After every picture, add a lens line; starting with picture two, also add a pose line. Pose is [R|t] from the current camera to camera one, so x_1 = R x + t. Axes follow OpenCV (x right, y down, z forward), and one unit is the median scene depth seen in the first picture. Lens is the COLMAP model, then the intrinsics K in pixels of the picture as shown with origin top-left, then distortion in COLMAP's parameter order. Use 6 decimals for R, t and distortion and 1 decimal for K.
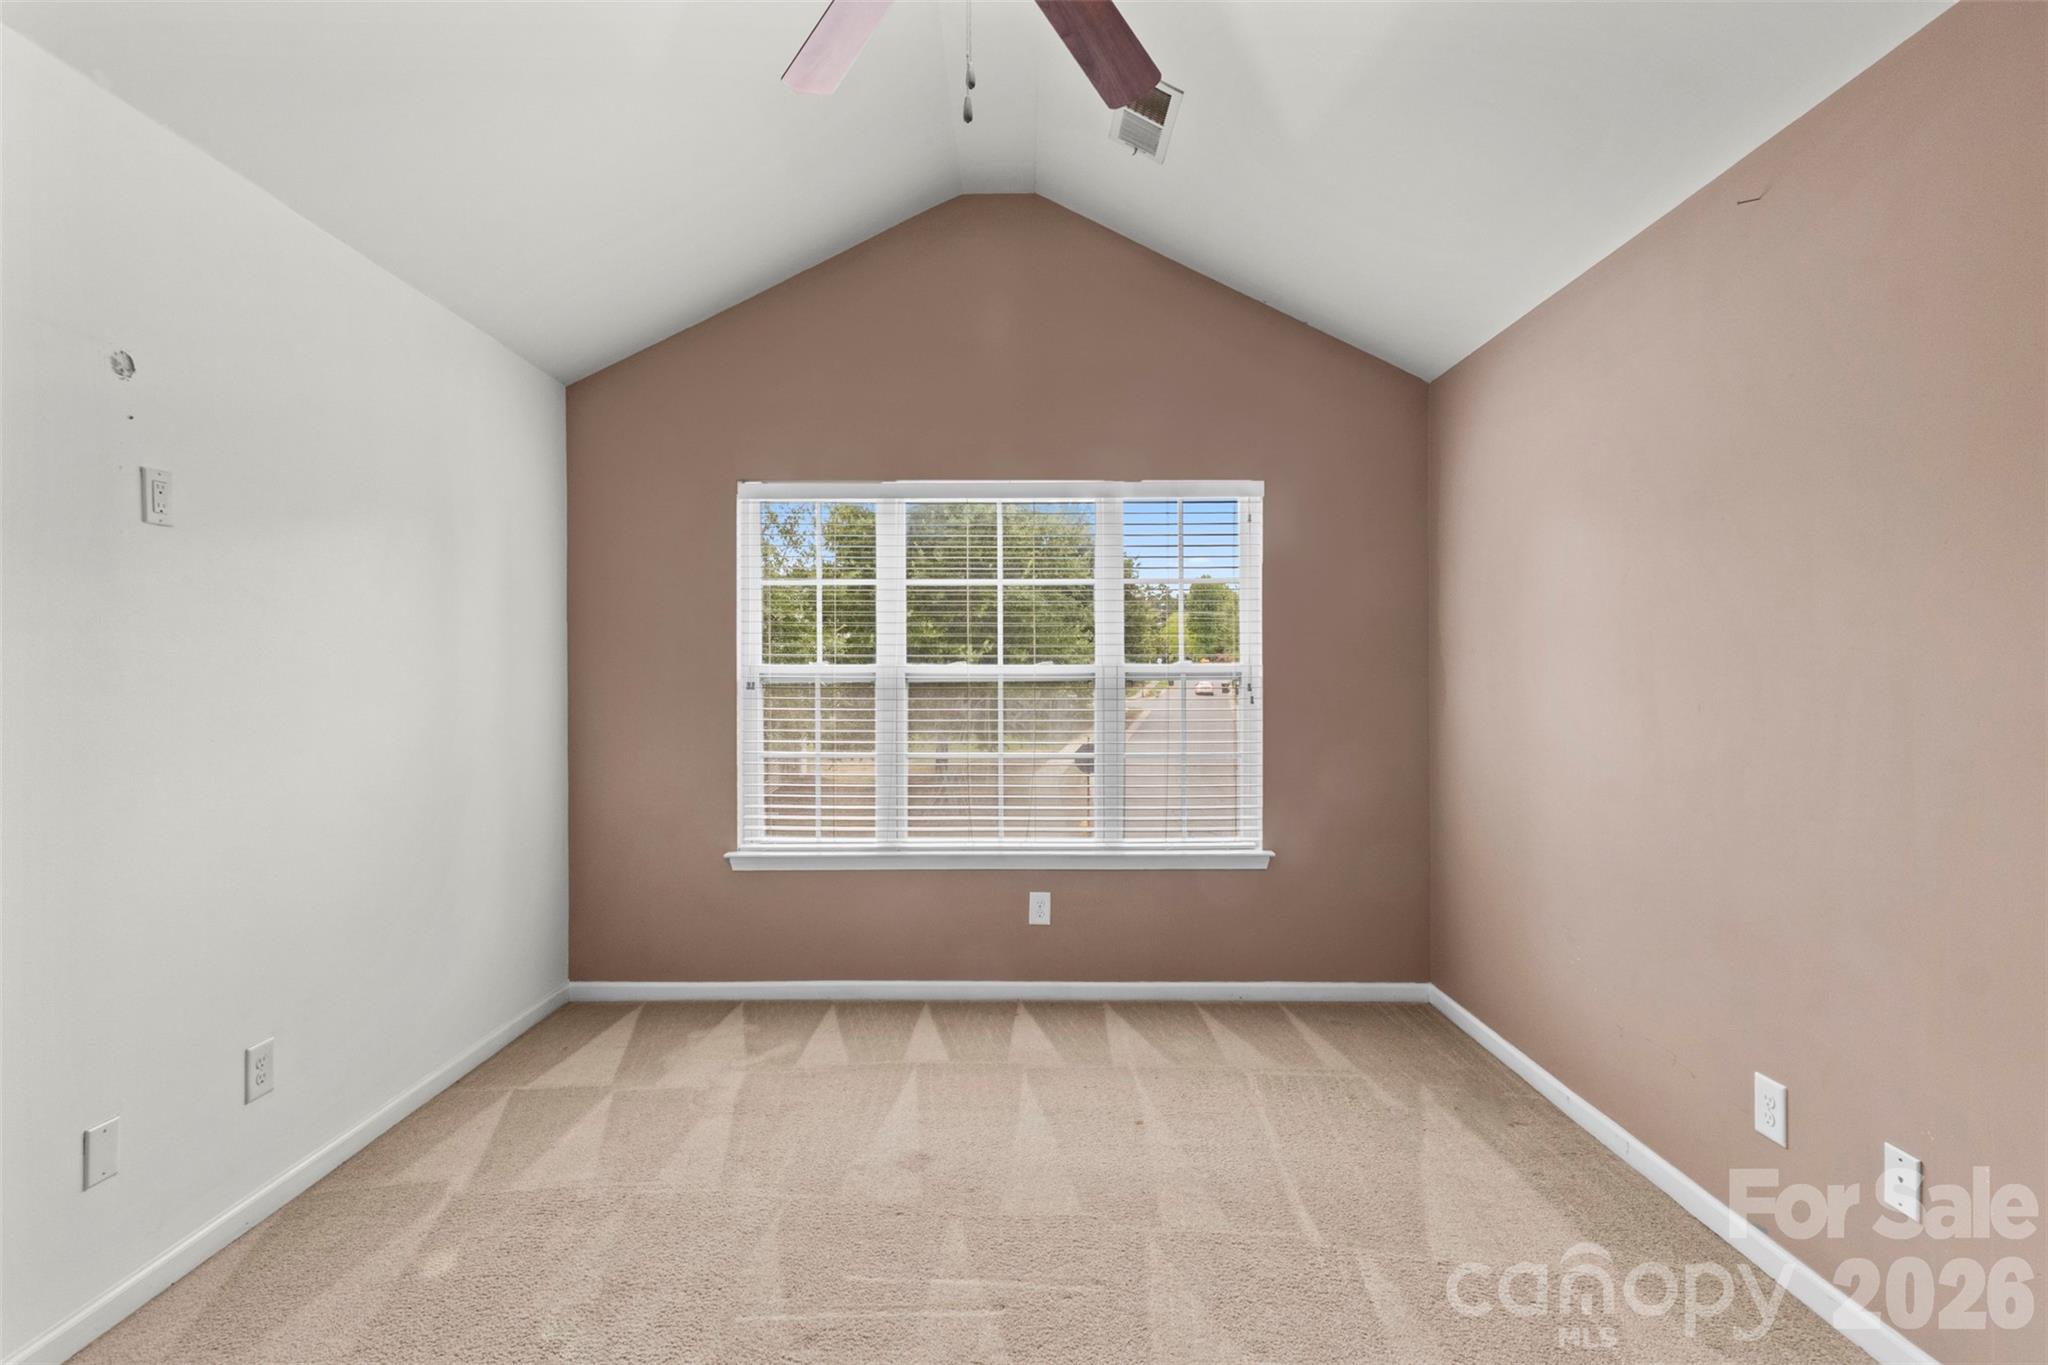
lens RADIAL K [[986.2, 0, 1024.0], [0, 986.2, 682.5], [0, 0, 1]] dist [0.020262, 0.000683]
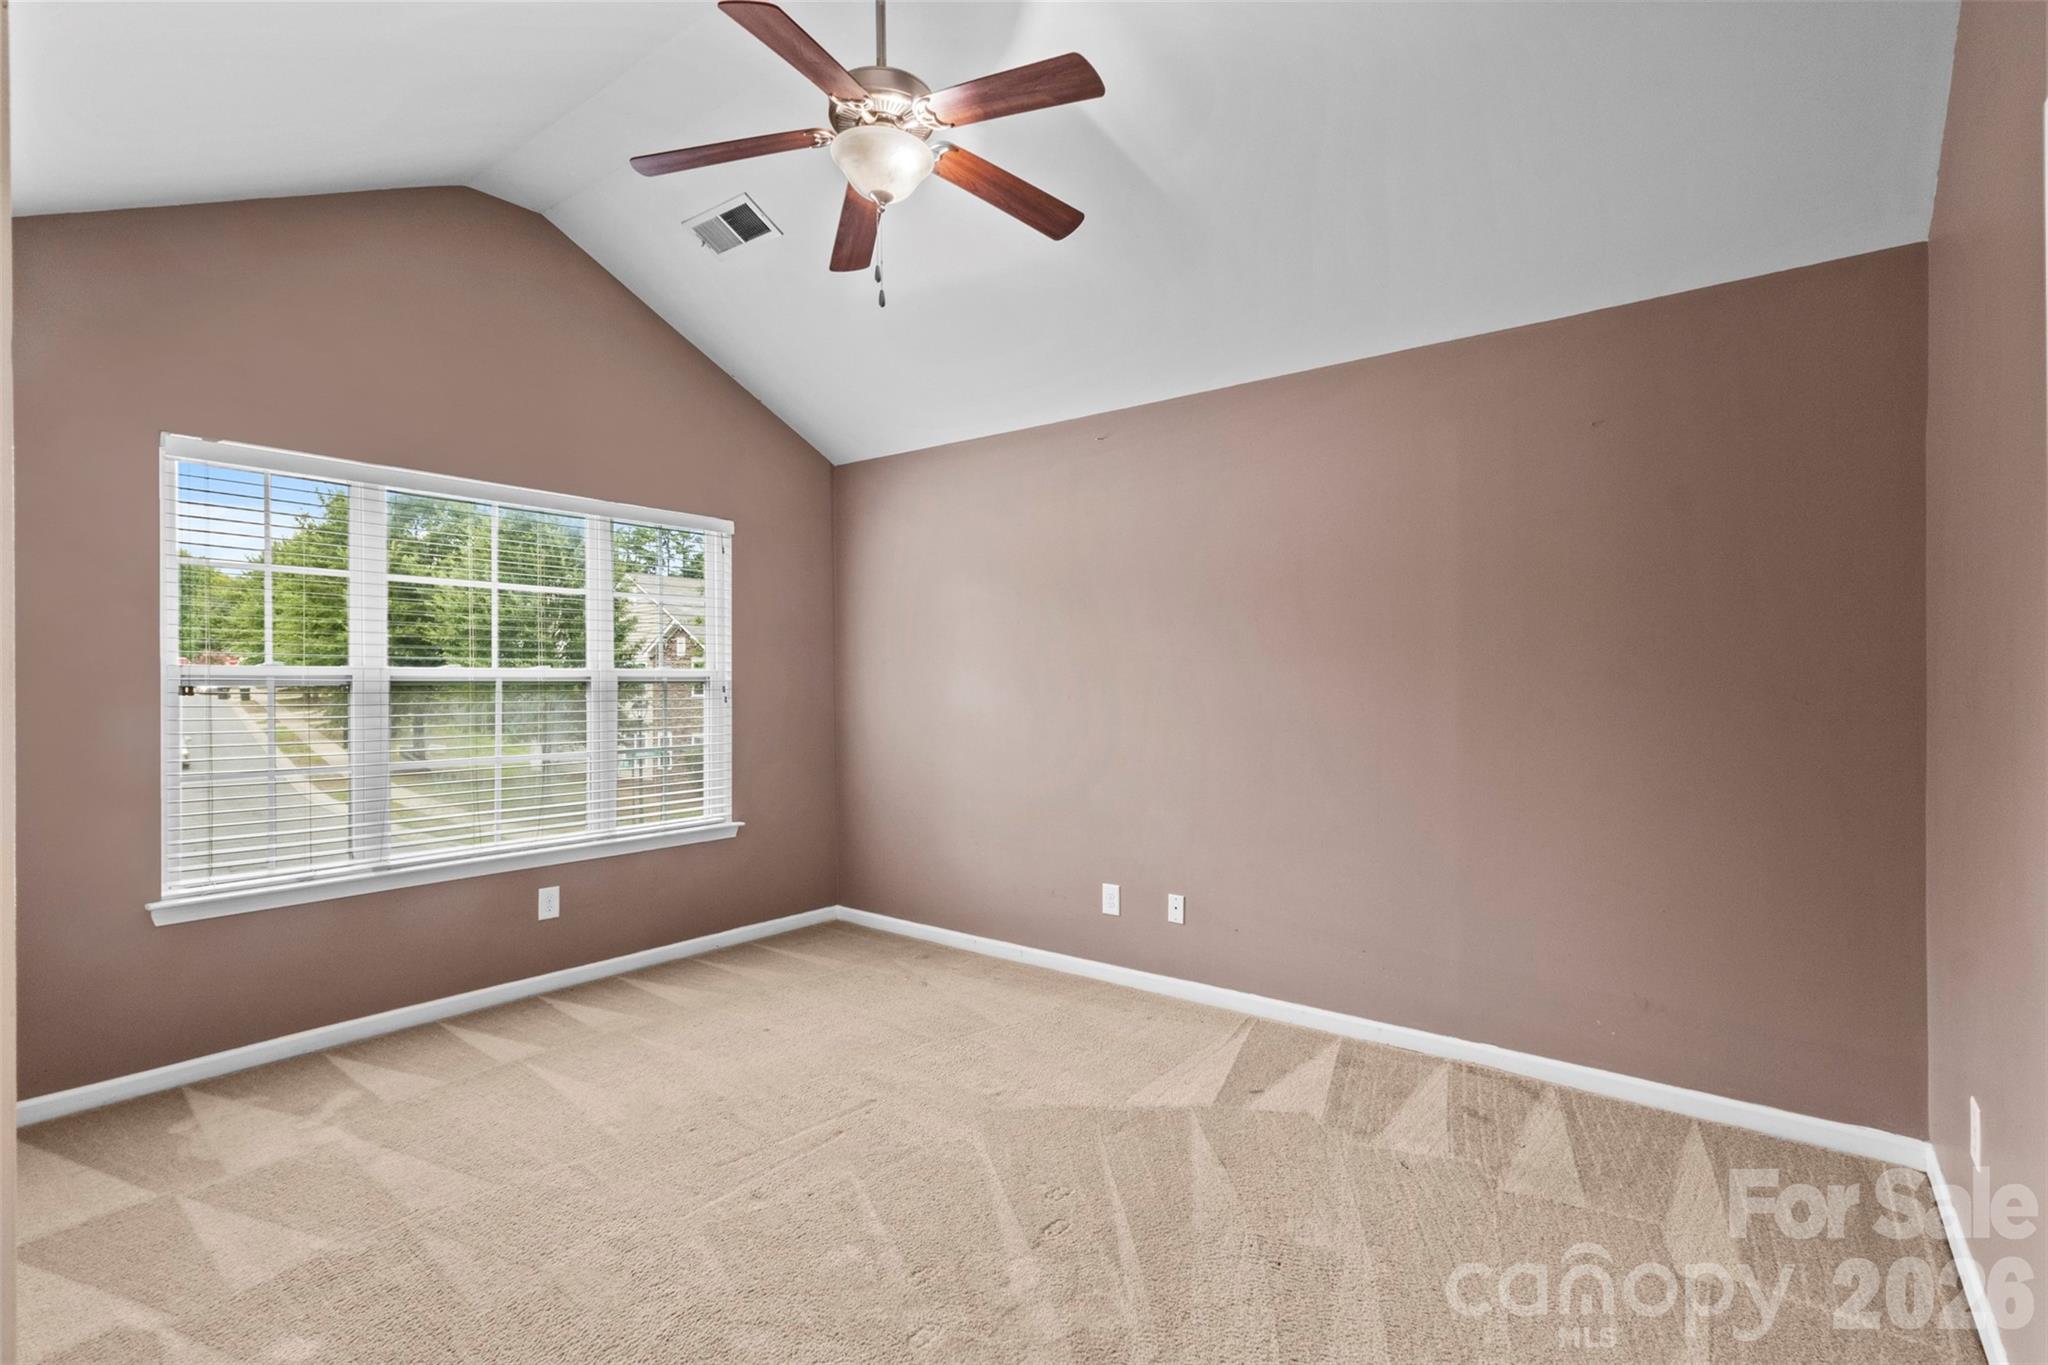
lens RADIAL K [[966.0, 0, 1018.2], [0, 966.0, 682.7], [0, 0, 1]] dist [0.013602, 0.000681]
pose [[0.610820, 0.000576, 0.791769, -0.493570], [0.000828, 0.999999, -0.001367, -0.001679], [-0.791769, 0.001490, 0.610819, -0.016369]]
